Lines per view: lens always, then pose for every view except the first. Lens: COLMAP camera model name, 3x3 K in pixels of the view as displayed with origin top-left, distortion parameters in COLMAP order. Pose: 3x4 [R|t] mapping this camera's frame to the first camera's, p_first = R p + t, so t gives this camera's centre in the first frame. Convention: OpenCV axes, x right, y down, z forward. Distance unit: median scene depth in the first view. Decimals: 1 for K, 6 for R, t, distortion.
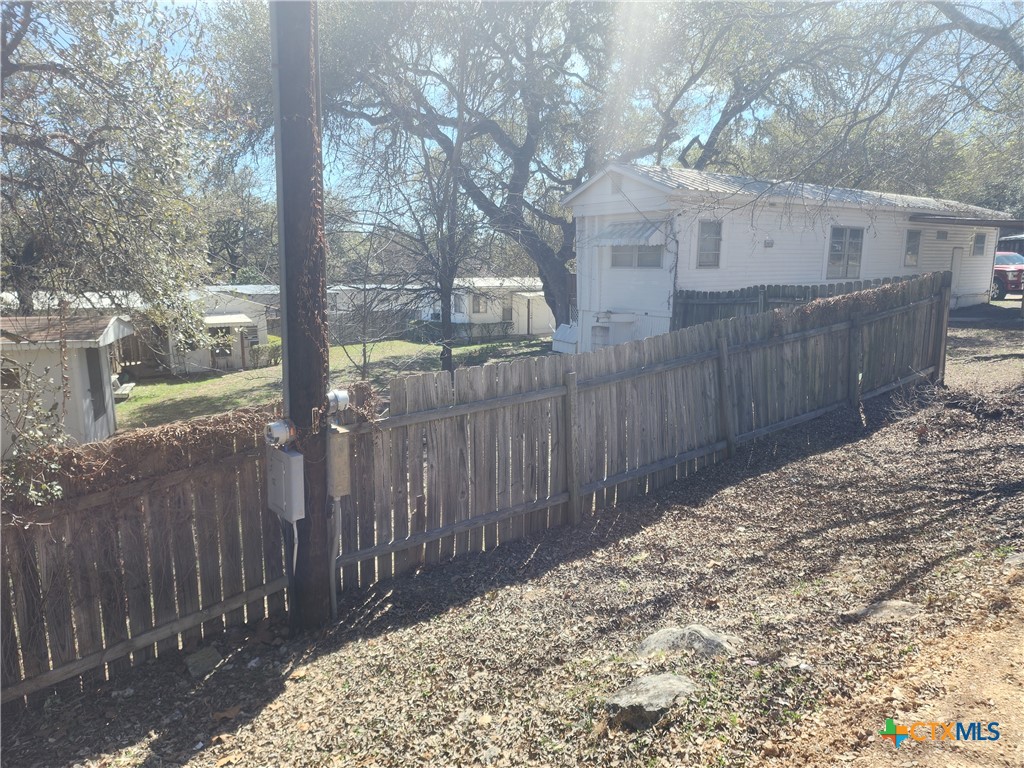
lens RADIAL K [[679.8, 0, 515.8], [0, 679.8, 380.5], [0, 0, 1]] dist [0.075293, -0.075441]
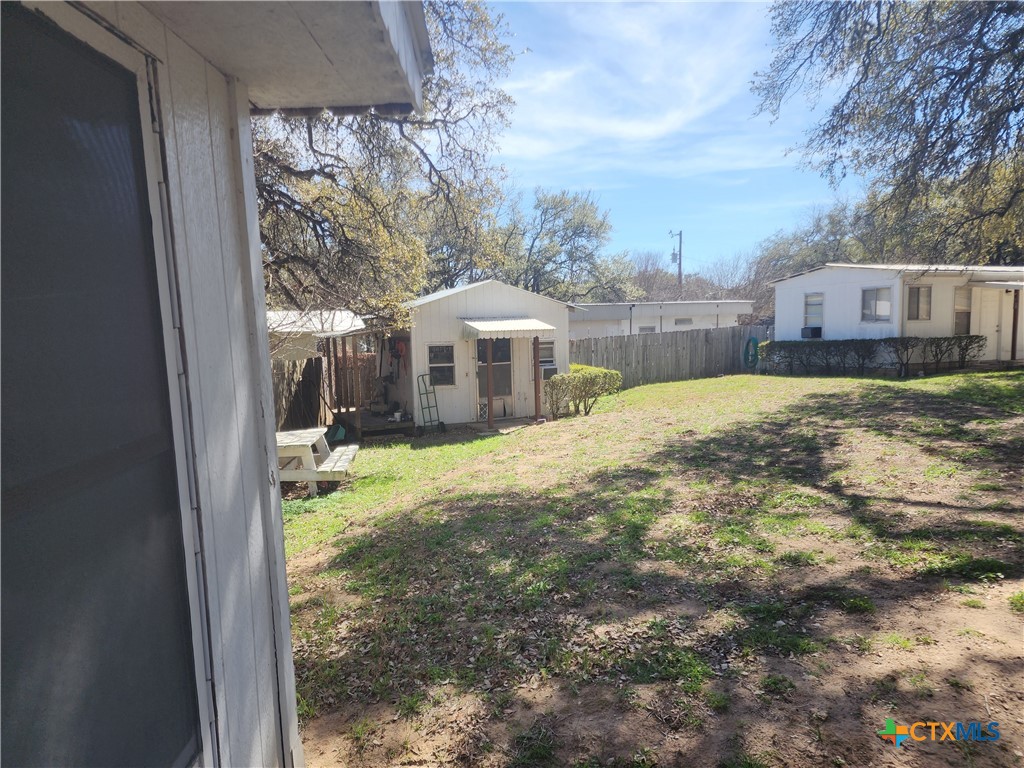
lens RADIAL K [[679.8, 0, 515.8], [0, 679.8, 380.5], [0, 0, 1]] dist [0.075293, -0.075441]
pose [[0.967204, -0.010840, -0.253768, -0.277995], [-0.010891, 0.996400, -0.084072, -0.001684], [0.253766, 0.084079, 0.963605, 0.485992]]
